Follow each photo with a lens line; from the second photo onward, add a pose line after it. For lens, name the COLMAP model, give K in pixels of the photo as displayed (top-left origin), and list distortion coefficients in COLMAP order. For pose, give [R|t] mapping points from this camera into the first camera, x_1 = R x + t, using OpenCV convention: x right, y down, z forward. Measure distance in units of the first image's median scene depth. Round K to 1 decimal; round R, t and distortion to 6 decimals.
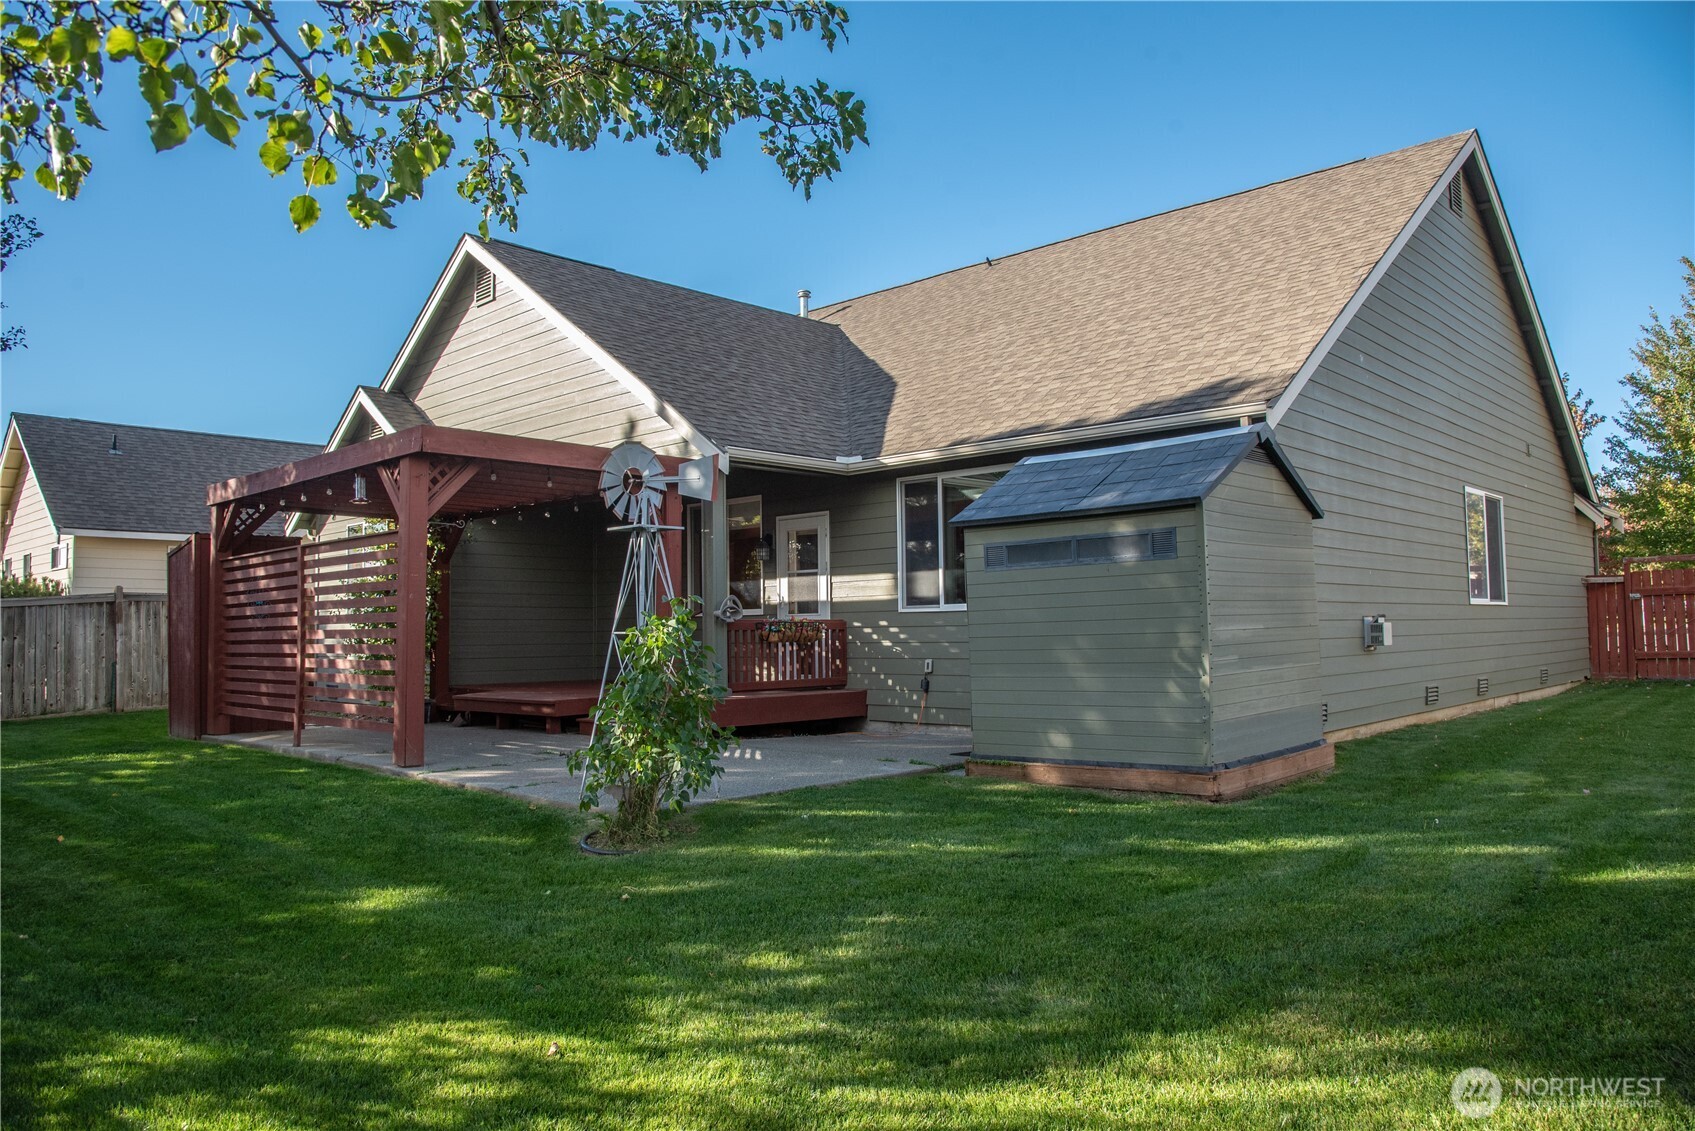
lens RADIAL K [[1182.1, 0, 847.5], [0, 1182.1, 565.5], [0, 0, 1]] dist [-0.182568, 0.223087]
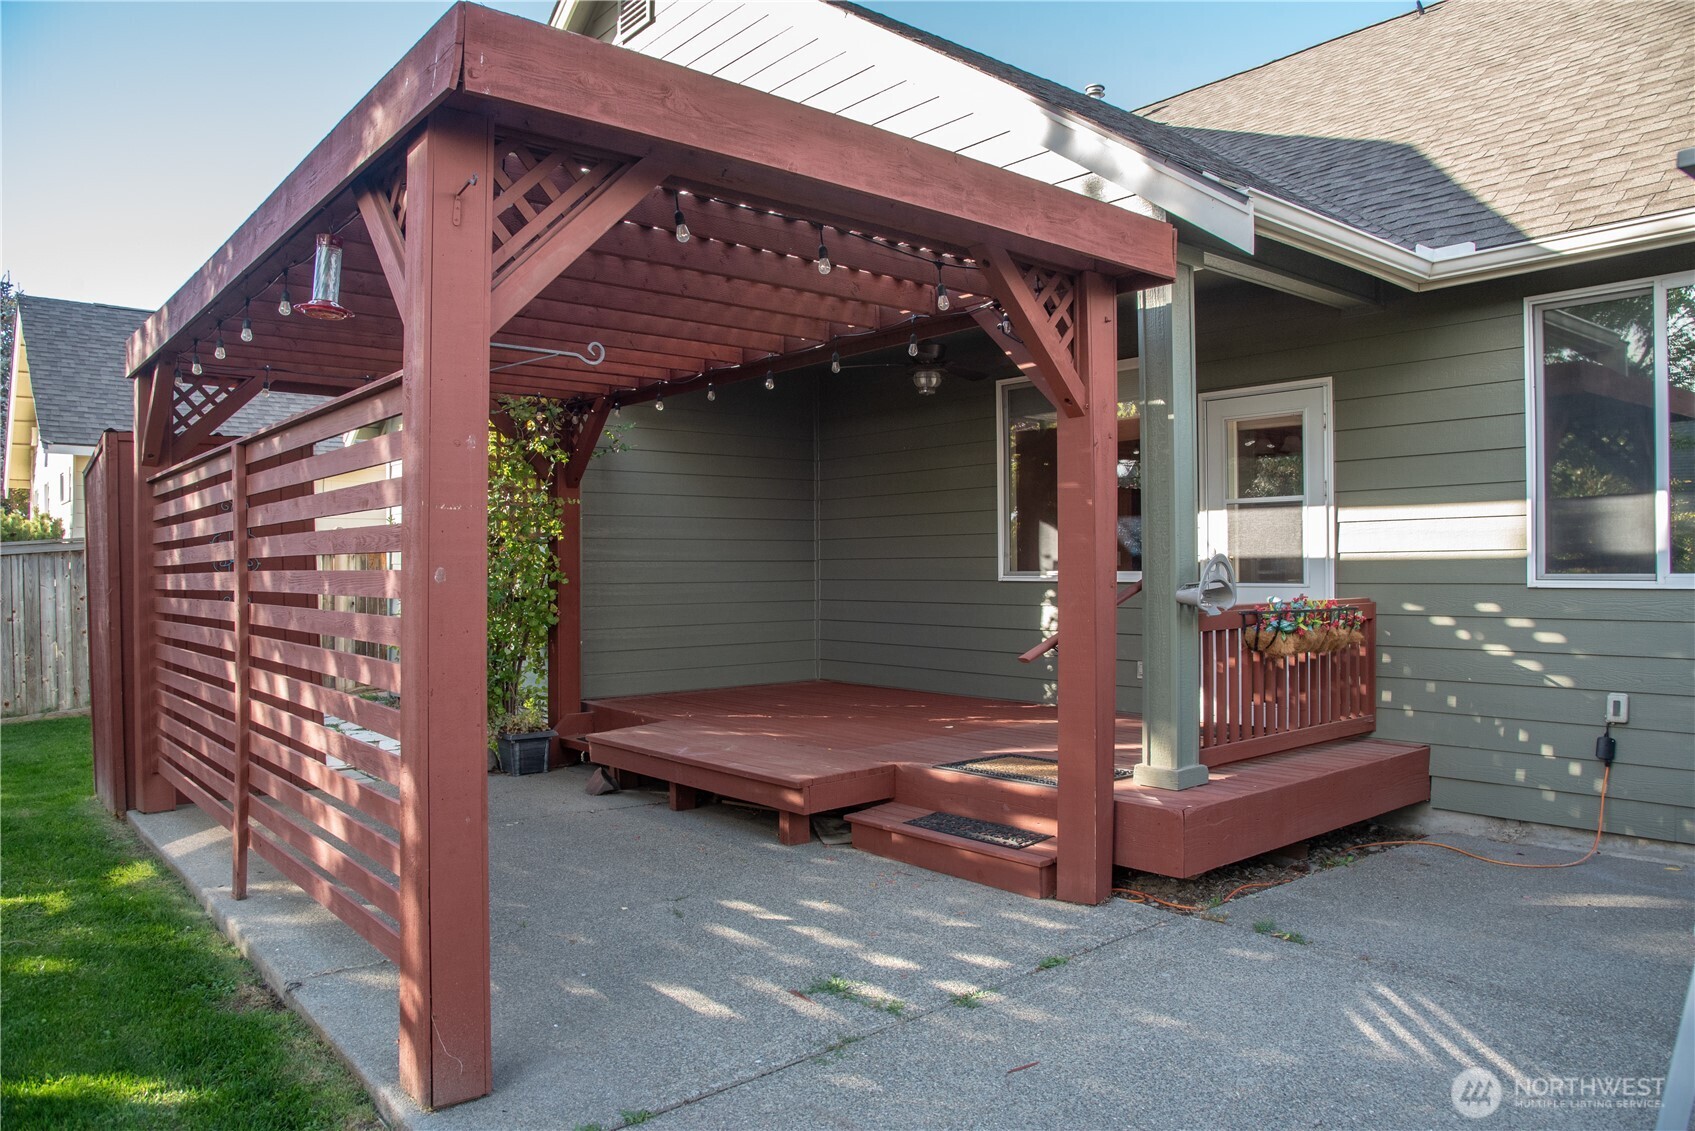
lens RADIAL K [[1182.1, 0, 847.5], [0, 1182.1, 565.5], [0, 0, 1]] dist [-0.182568, 0.223087]
pose [[0.993341, 0.004063, -0.115142, -0.162606], [0.002427, 0.998418, 0.056169, 0.005407], [0.115188, -0.056074, 0.991760, 0.494075]]
